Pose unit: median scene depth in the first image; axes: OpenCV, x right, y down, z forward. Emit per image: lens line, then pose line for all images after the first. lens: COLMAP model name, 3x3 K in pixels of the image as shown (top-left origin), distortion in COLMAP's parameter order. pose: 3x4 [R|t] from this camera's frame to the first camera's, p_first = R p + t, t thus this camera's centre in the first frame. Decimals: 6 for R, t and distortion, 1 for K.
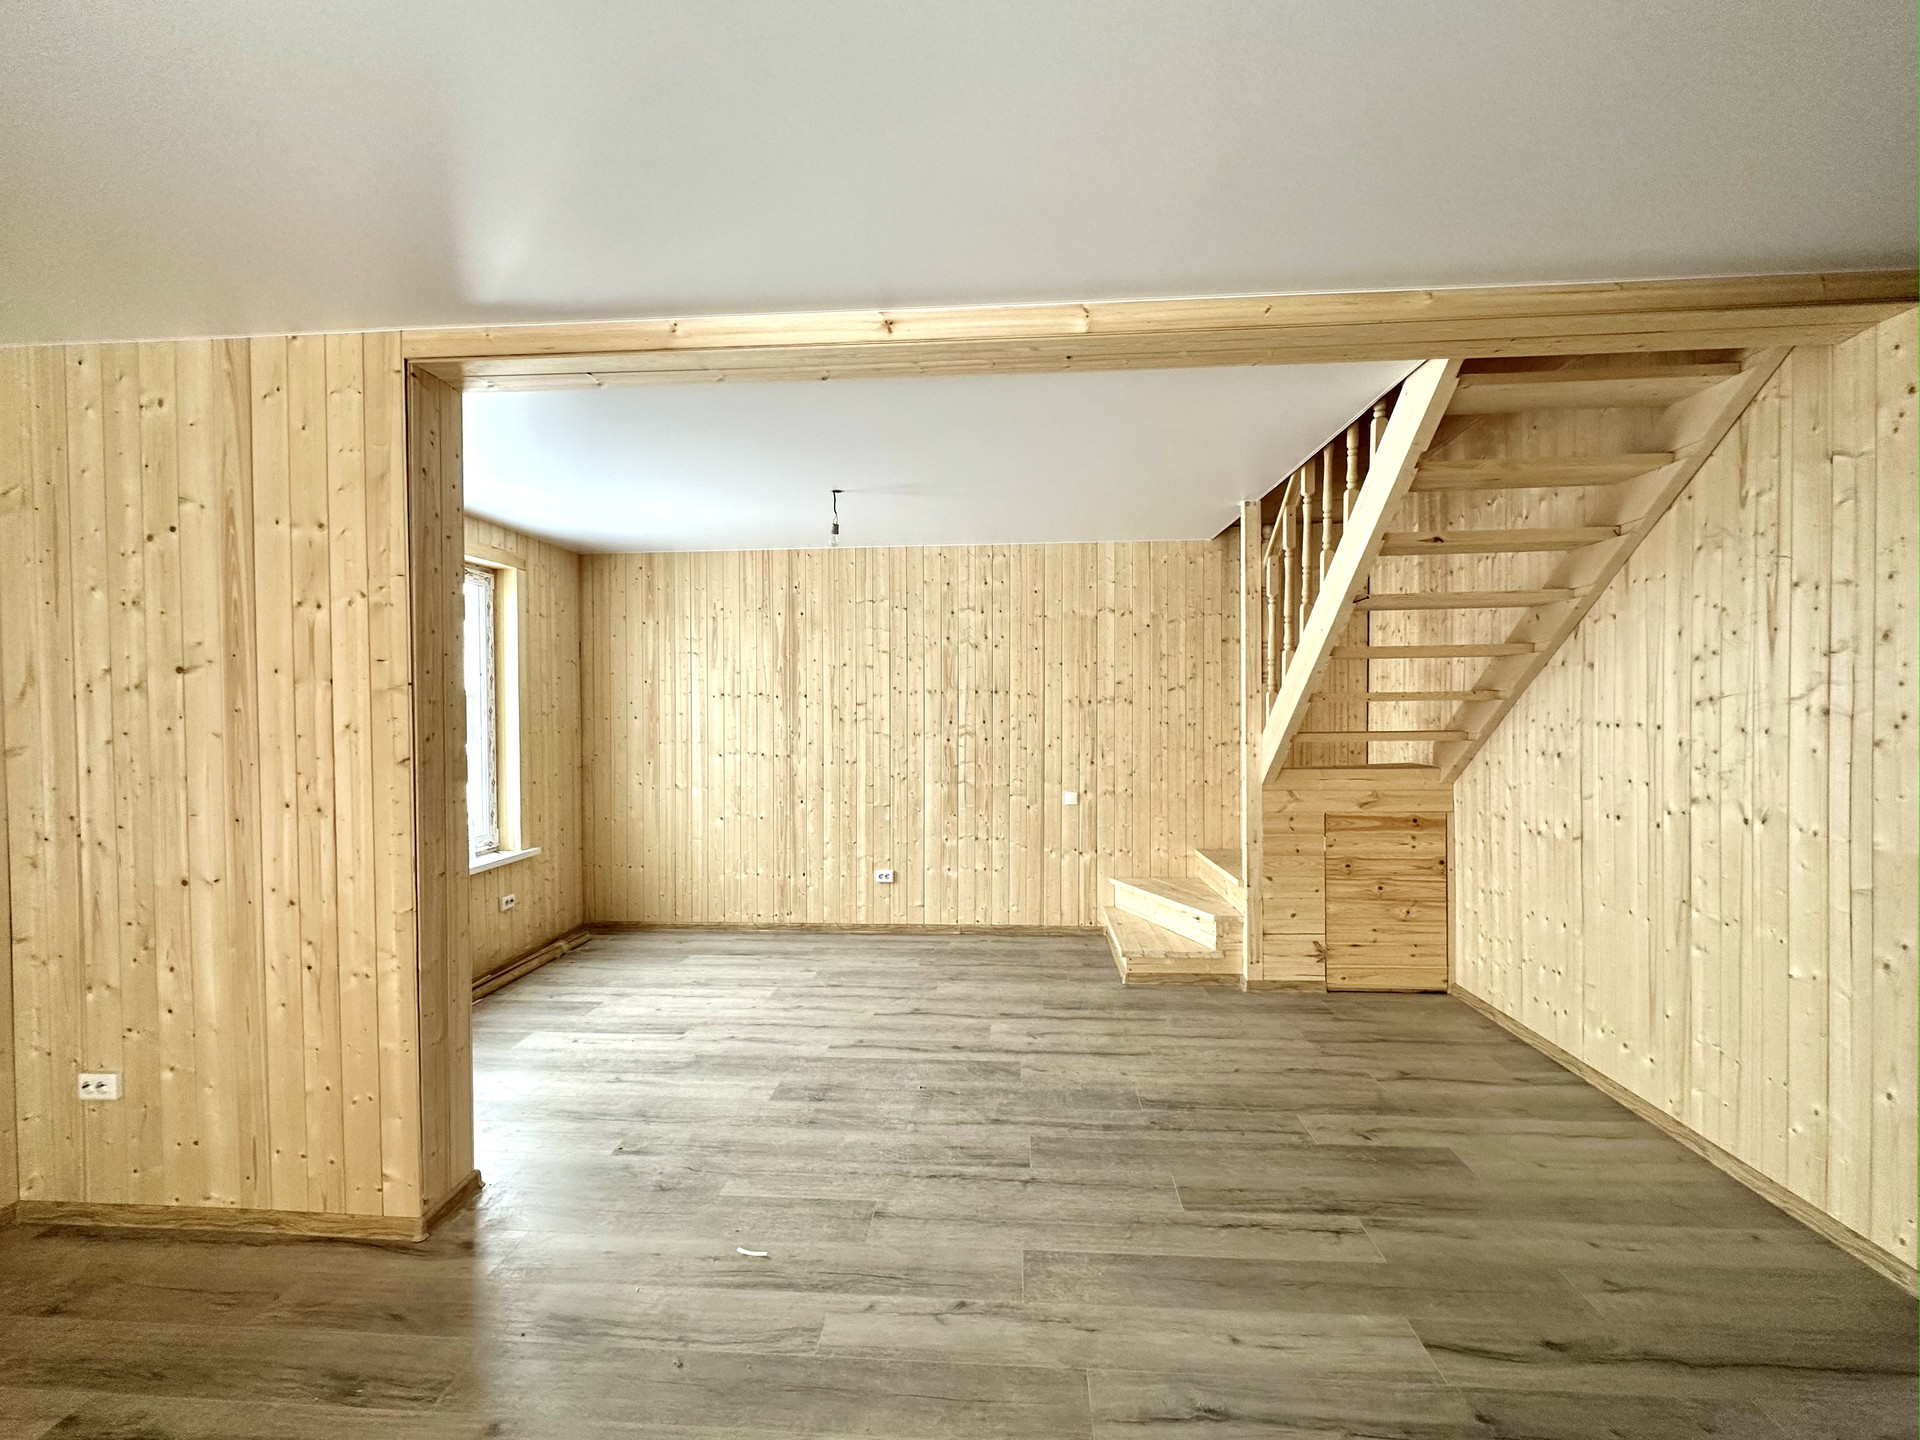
lens RADIAL K [[803.3, 0, 960.0], [0, 803.3, 720.0], [0, 0, 1]] dist [0.001802, 0.000116]
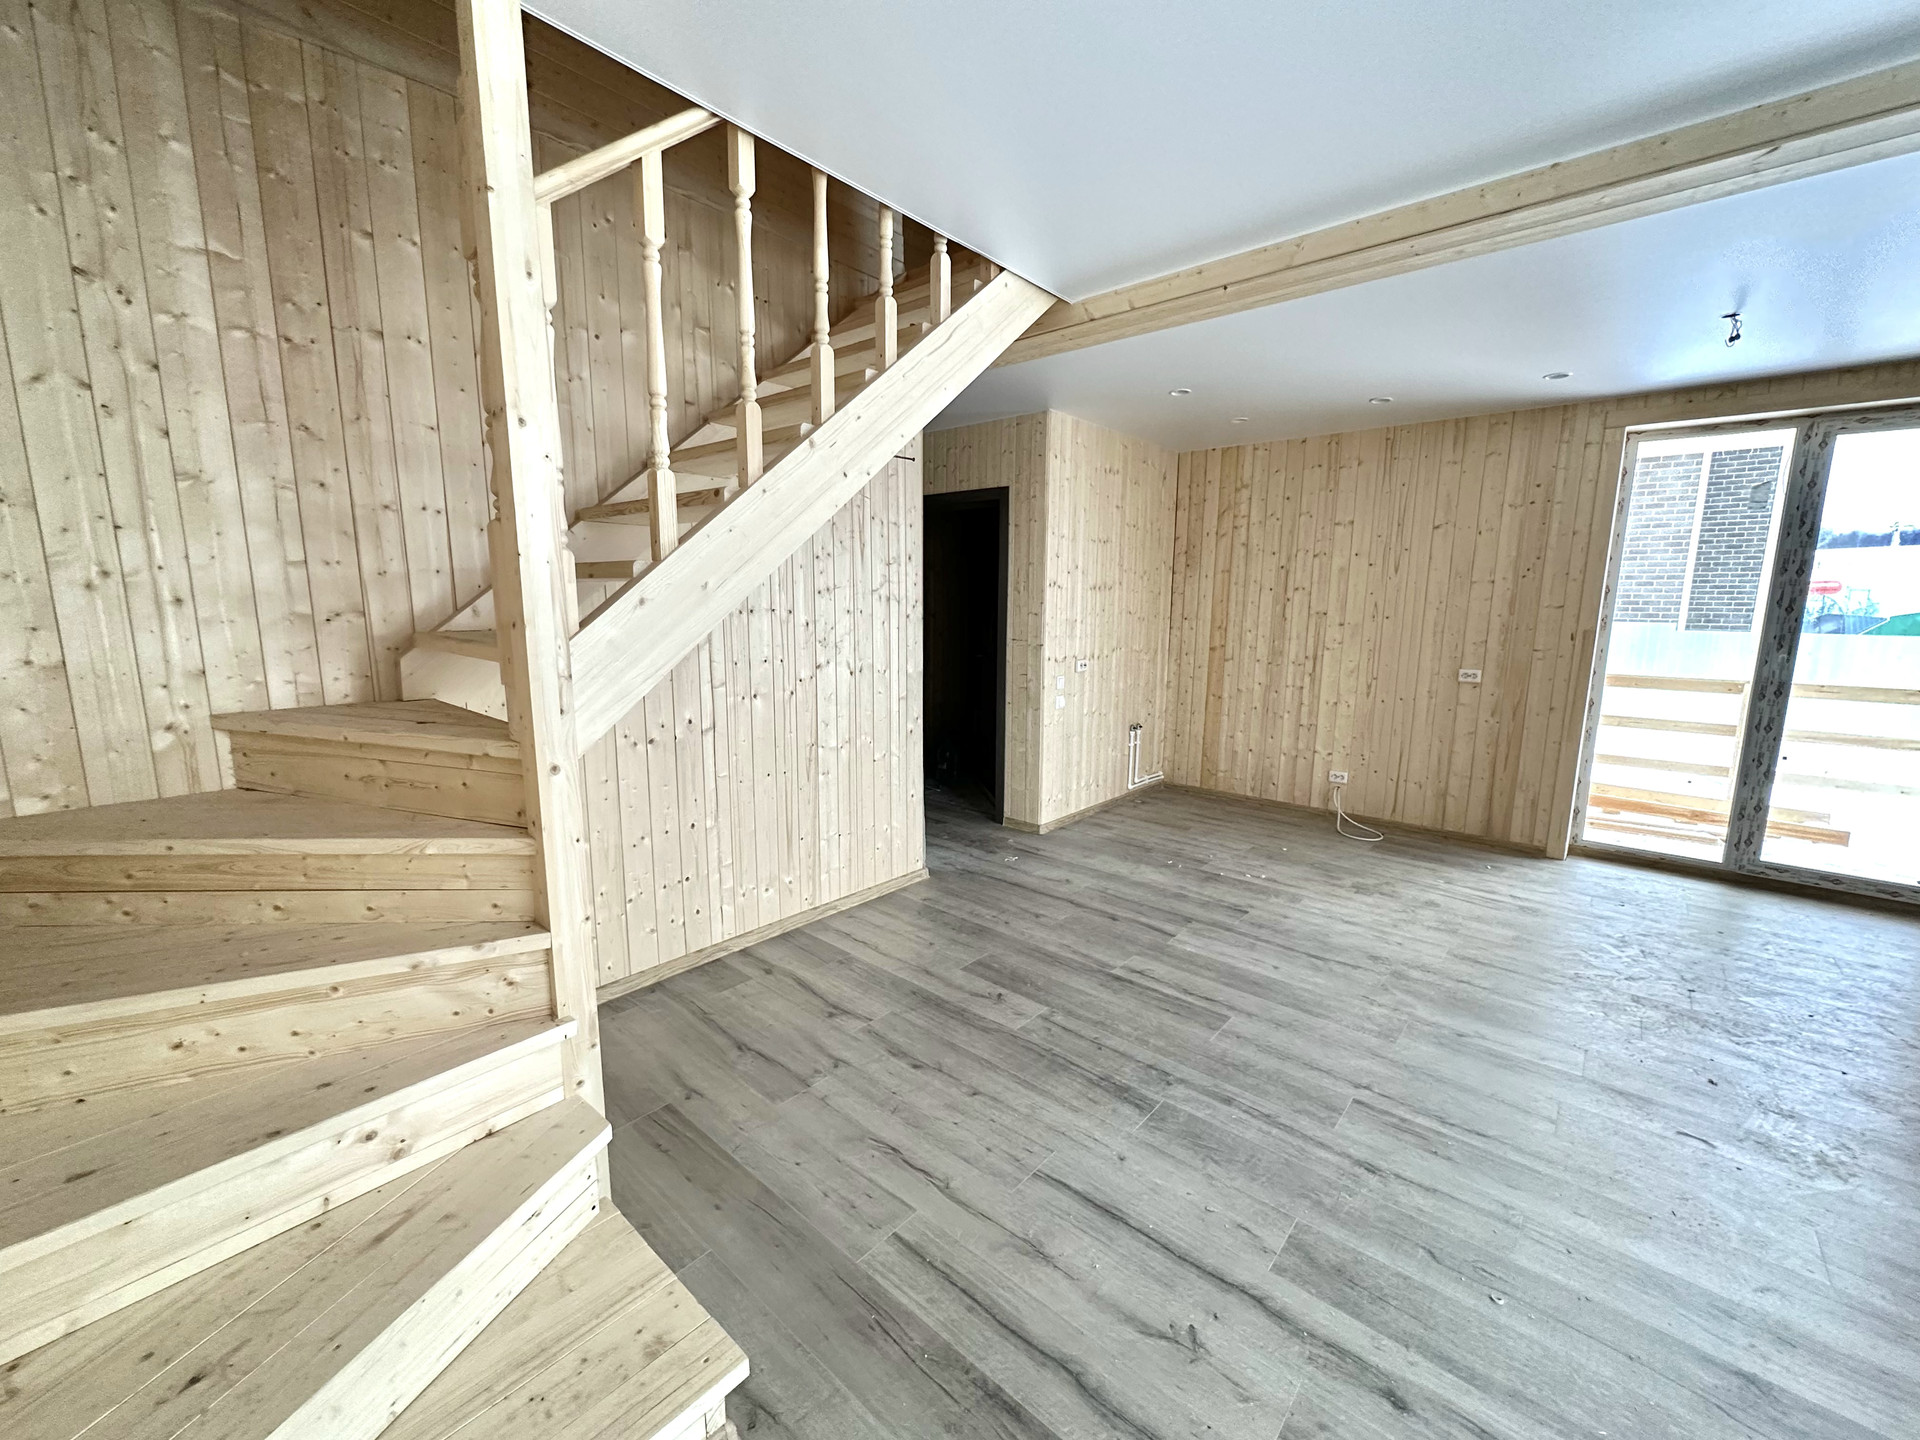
lens RADIAL K [[766.0, 0, 960.0], [0, 766.0, 720.0], [0, 0, 1]] dist [-0.000244, 0.000362]
pose [[-0.795065, -0.093738, 0.599237, -0.024576], [0.006340, 0.986647, 0.162751, -0.010894], [-0.606491, 0.133197, -0.783854, 1.187075]]
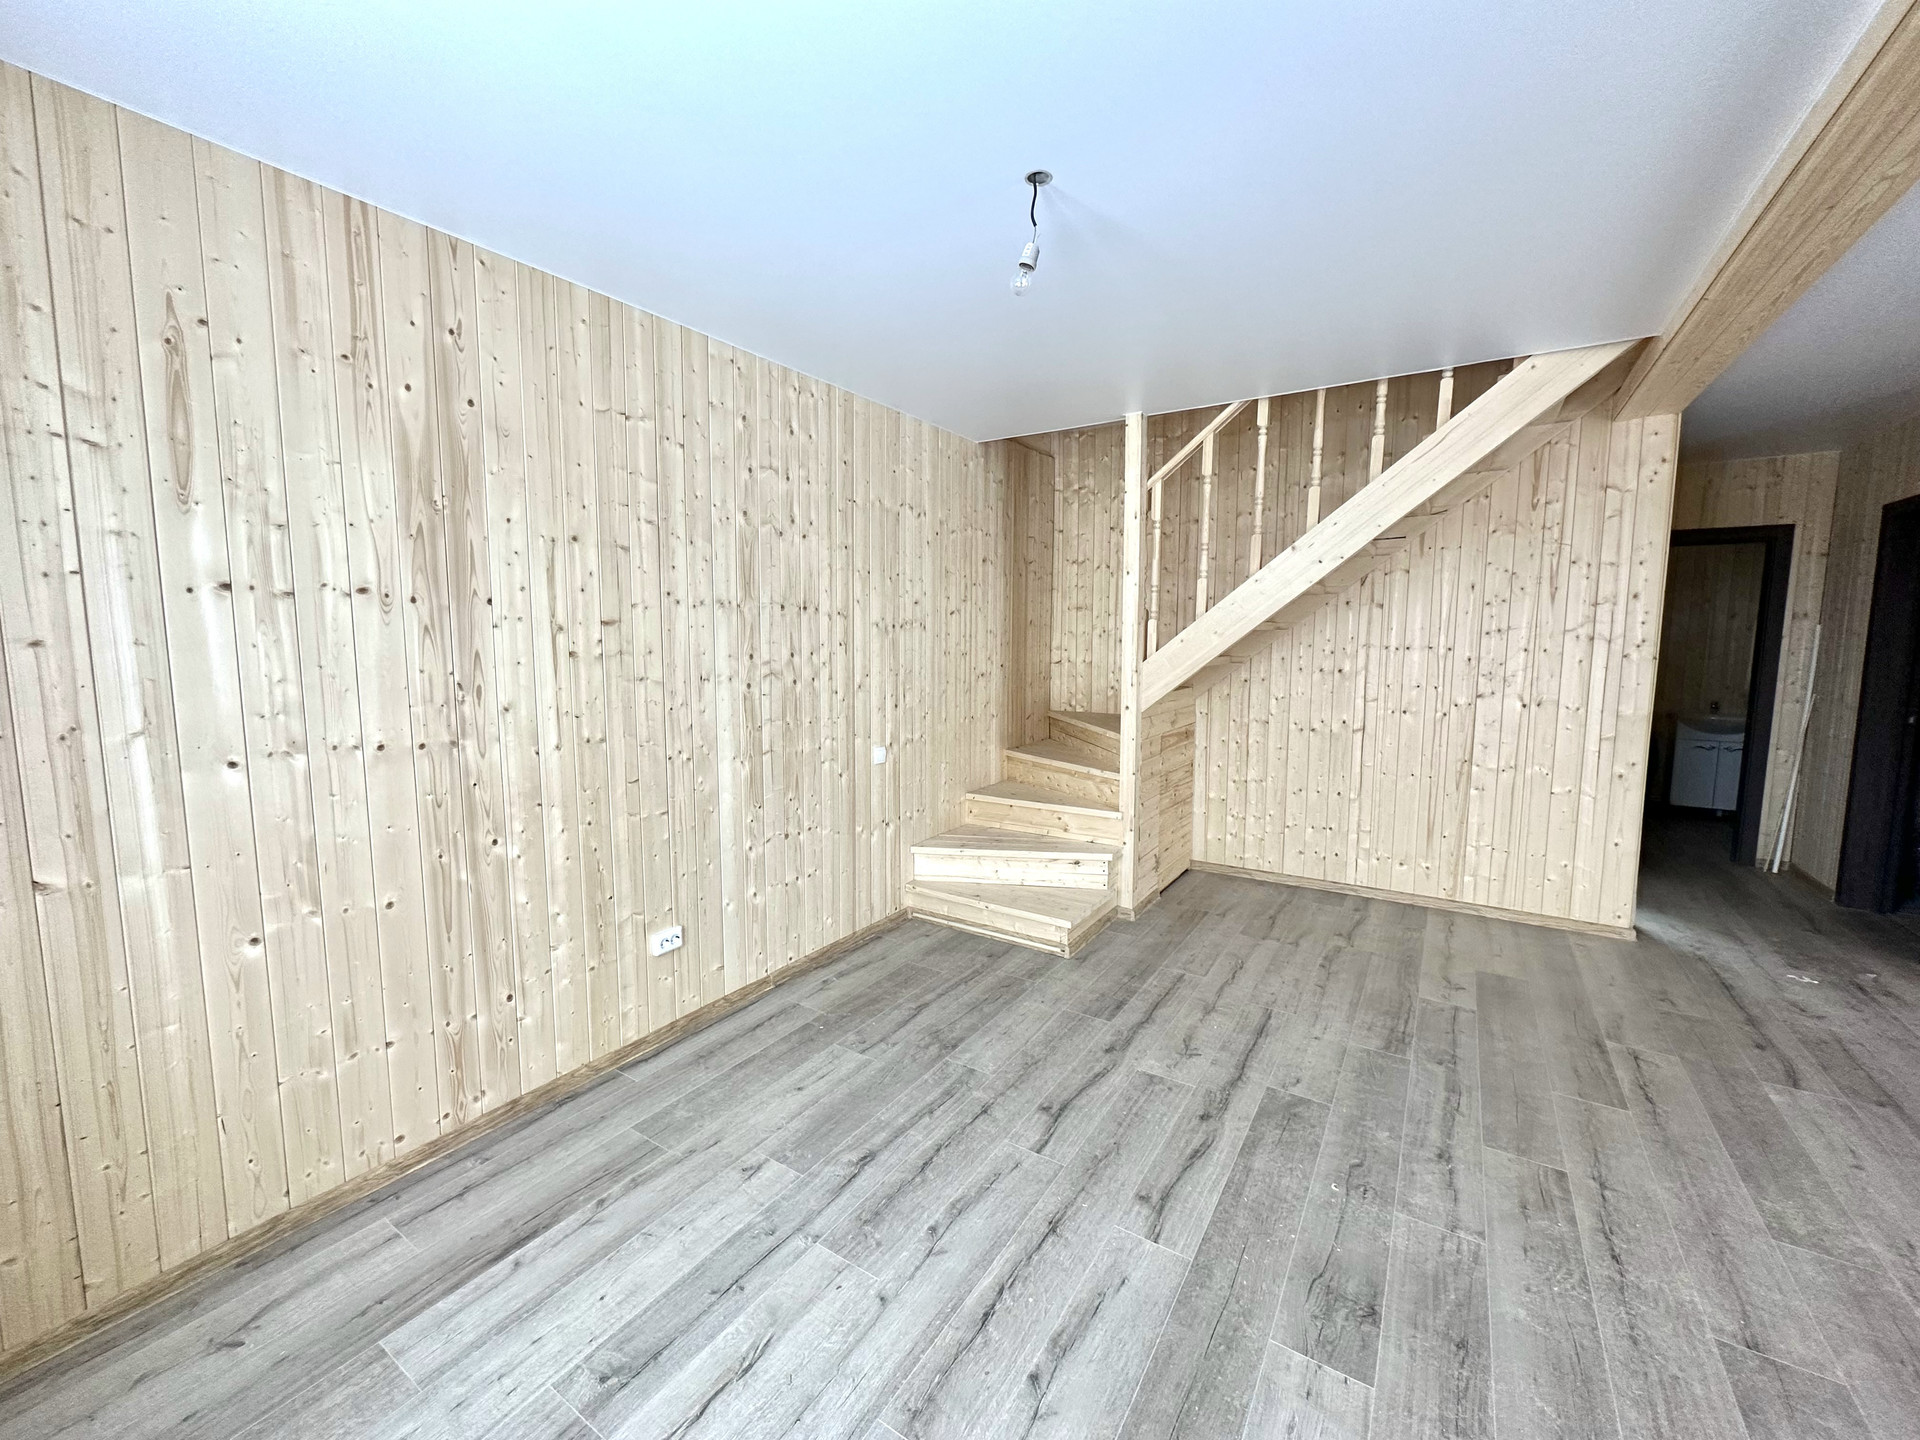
lens RADIAL K [[766.0, 0, 960.0], [0, 766.0, 720.0], [0, 0, 1]] dist [-0.000244, 0.000362]
pose [[0.487102, -0.089251, 0.868772, -0.556602], [0.009740, 0.995258, 0.096784, -0.004559], [-0.873291, -0.038682, 0.485662, 0.738222]]
